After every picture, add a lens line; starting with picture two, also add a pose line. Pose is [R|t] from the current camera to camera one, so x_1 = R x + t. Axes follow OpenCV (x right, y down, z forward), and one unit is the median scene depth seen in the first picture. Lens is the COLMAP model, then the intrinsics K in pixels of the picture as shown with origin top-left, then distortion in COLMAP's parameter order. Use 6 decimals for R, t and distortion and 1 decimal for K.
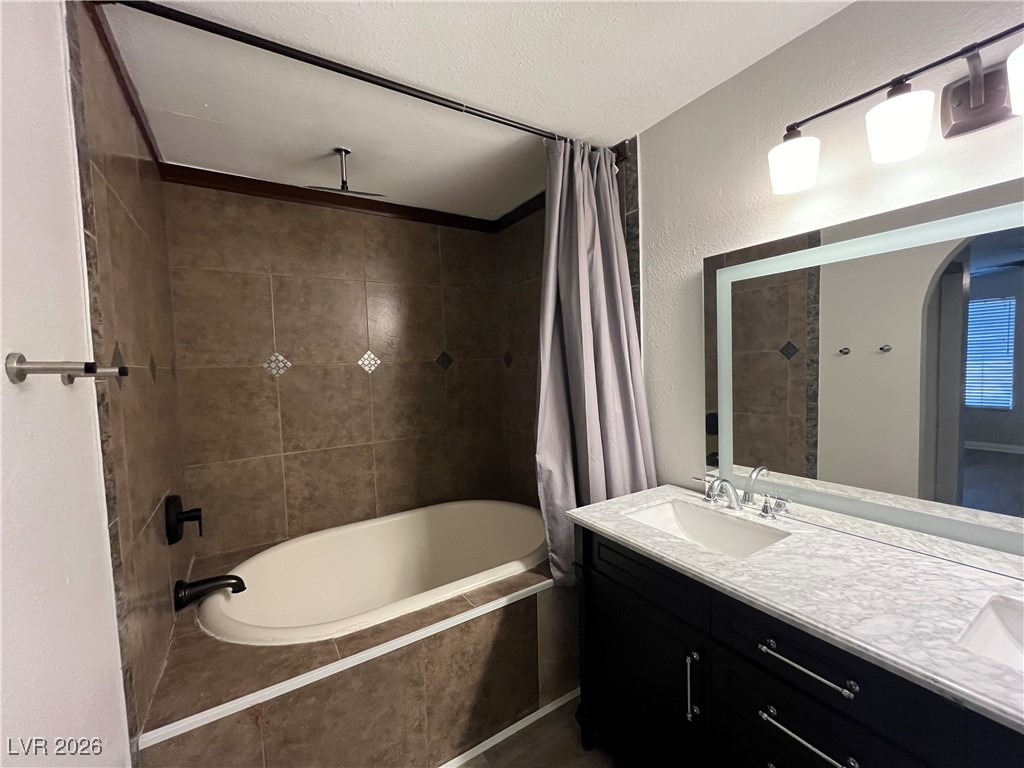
lens RADIAL K [[412.9, 0, 510.6], [0, 412.9, 387.6], [0, 0, 1]] dist [-0.009269, 0.000346]
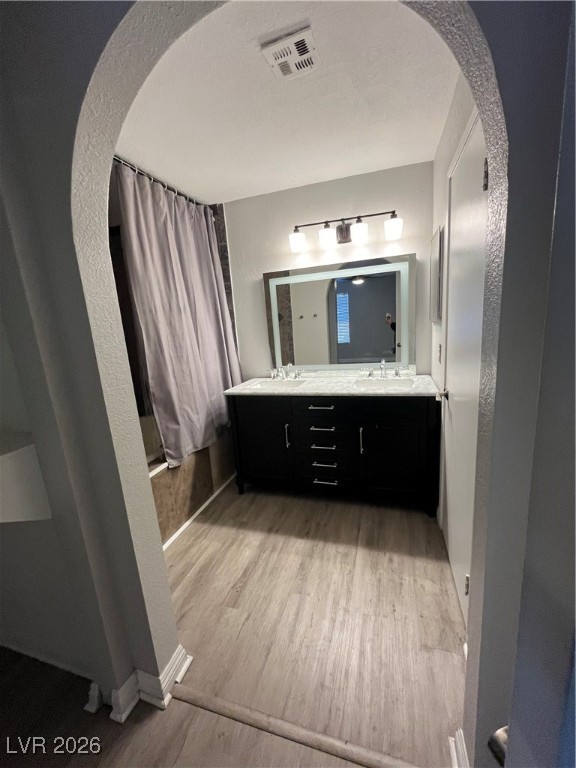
lens RADIAL K [[309.7, 0, 289.8], [0, 309.7, 384.7], [0, 0, 1]] dist [-0.009269, 0.000346]
pose [[0.759905, -0.146062, 0.633412, -0.598691], [0.076511, 0.987753, 0.135981, 0.071648], [-0.645516, -0.054869, 0.761773, -0.432111]]
